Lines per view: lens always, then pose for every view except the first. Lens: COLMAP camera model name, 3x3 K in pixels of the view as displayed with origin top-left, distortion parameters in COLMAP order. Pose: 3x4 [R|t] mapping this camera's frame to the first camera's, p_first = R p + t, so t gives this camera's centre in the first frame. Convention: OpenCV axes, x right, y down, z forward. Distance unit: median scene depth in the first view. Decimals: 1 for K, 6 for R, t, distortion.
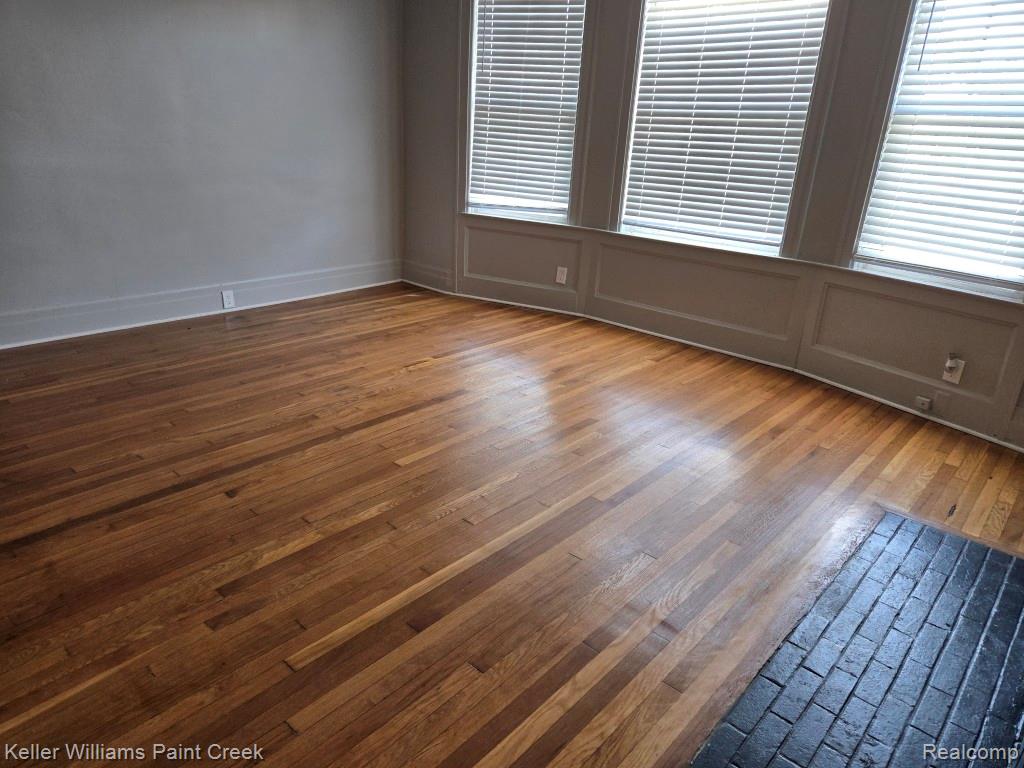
lens RADIAL K [[687.1, 0, 504.2], [0, 687.1, 393.1], [0, 0, 1]] dist [0.053214, -0.034775]
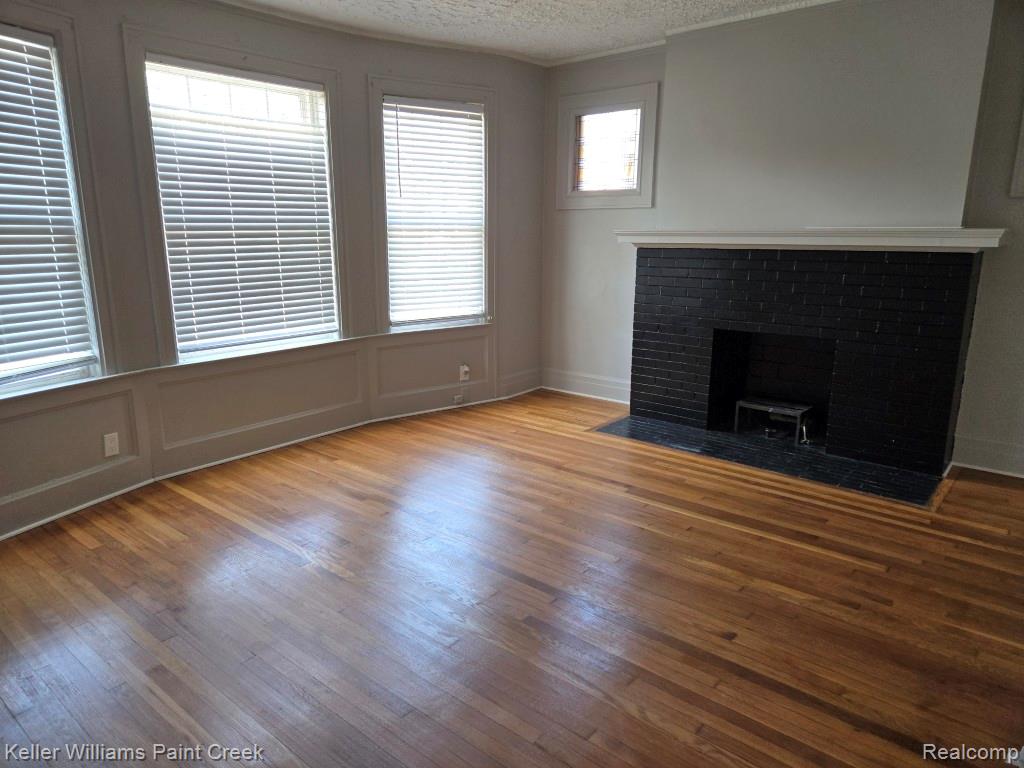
lens RADIAL K [[687.1, 0, 501.8], [0, 687.1, 376.6], [0, 0, 1]] dist [0.053214, -0.034775]
pose [[-0.044127, -0.260805, 0.964382, -0.760891], [0.363687, 0.894891, 0.258654, -0.340120], [-0.930476, 0.362147, 0.055362, 0.693109]]
